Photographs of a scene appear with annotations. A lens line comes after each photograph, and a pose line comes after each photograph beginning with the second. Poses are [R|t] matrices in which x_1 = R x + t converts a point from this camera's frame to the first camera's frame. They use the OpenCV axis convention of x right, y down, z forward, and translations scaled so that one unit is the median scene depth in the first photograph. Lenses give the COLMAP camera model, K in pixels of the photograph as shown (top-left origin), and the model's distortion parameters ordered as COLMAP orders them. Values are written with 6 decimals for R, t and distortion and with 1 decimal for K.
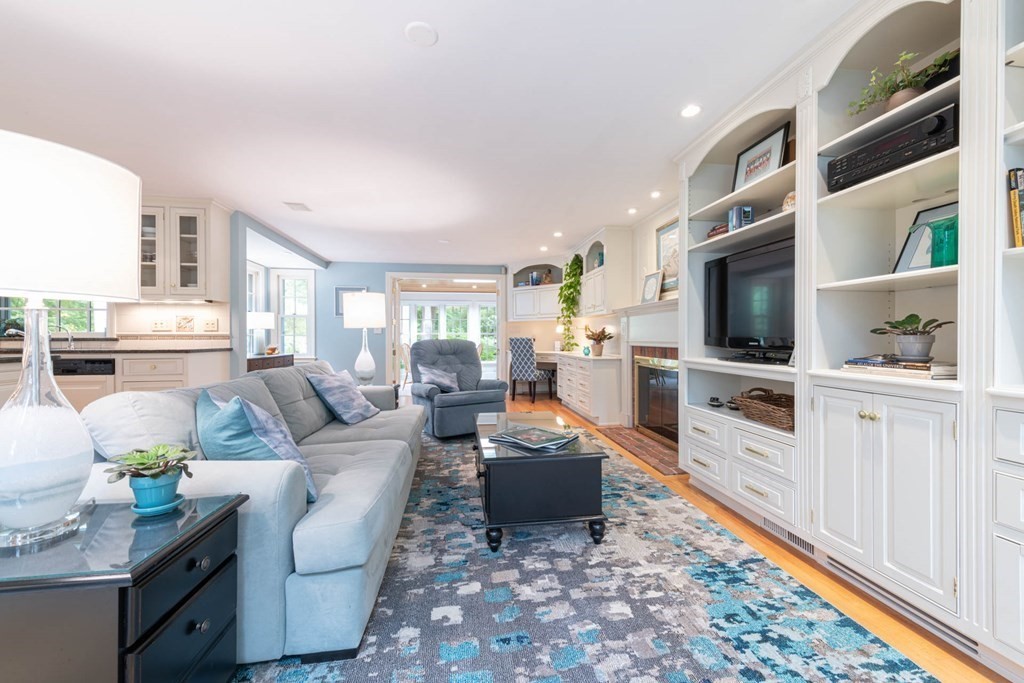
lens RADIAL K [[402.8, 0, 513.6], [0, 402.8, 339.6], [0, 0, 1]] dist [0.011039, -0.002553]
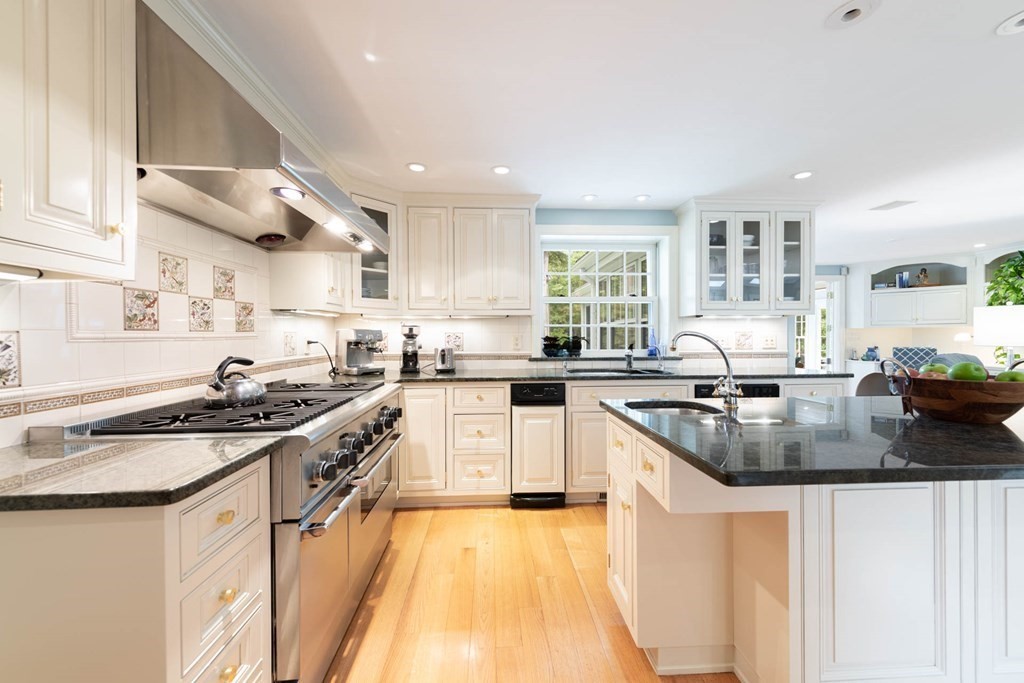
lens RADIAL K [[402.8, 0, 513.6], [0, 402.8, 339.6], [0, 0, 1]] dist [0.011039, -0.002553]
pose [[0.996801, -0.003947, -0.079830, -2.700327], [0.004364, 0.999978, 0.005053, -0.103722], [0.079808, -0.005385, 0.996796, 0.132032]]
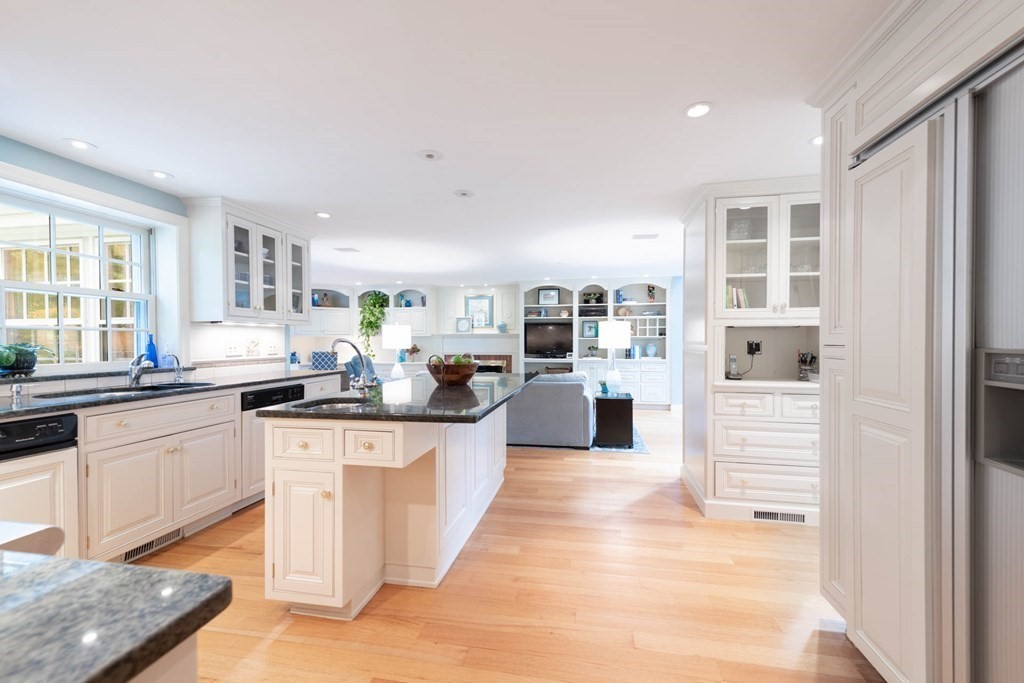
lens RADIAL K [[410.8, 0, 520.7], [0, 410.8, 346.5], [0, 0, 1]] dist [0.011038, -0.000301]
pose [[0.305663, -0.014742, 0.952026, -3.303115], [0.007618, 0.999886, 0.013038, -0.105594], [-0.952109, 0.003268, 0.305740, 0.256373]]
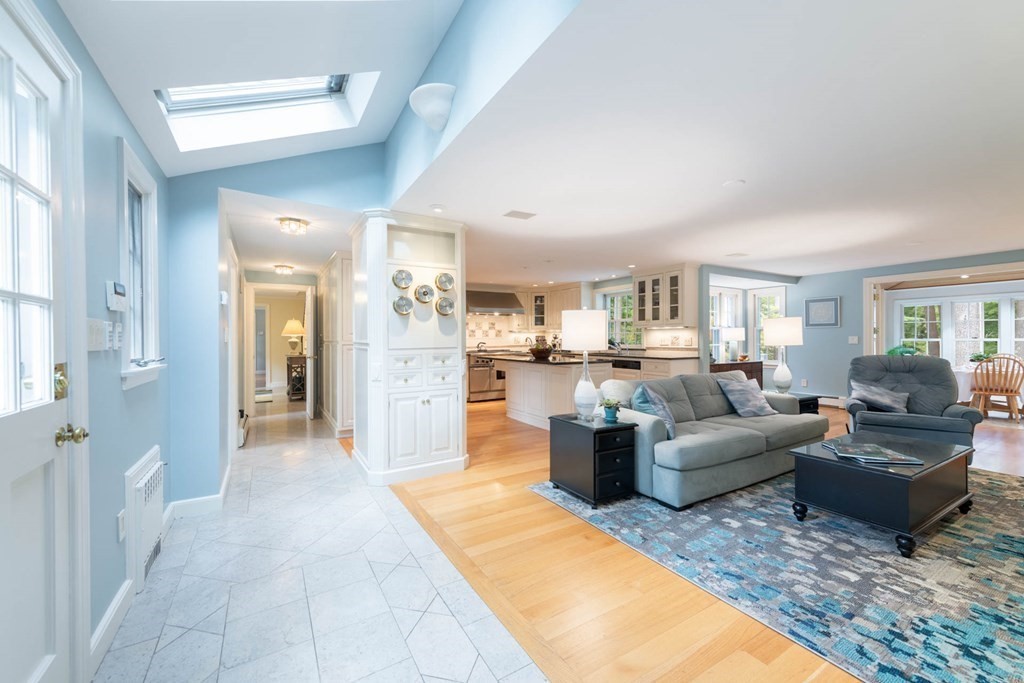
lens RADIAL K [[402.8, 0, 513.6], [0, 402.8, 339.6], [0, 0, 1]] dist [0.011039, -0.002553]
pose [[0.388823, 0.001286, -0.921312, 0.898775], [0.000685, 0.999998, 0.001685, -0.101697], [0.921312, -0.001287, 0.388822, -0.462263]]
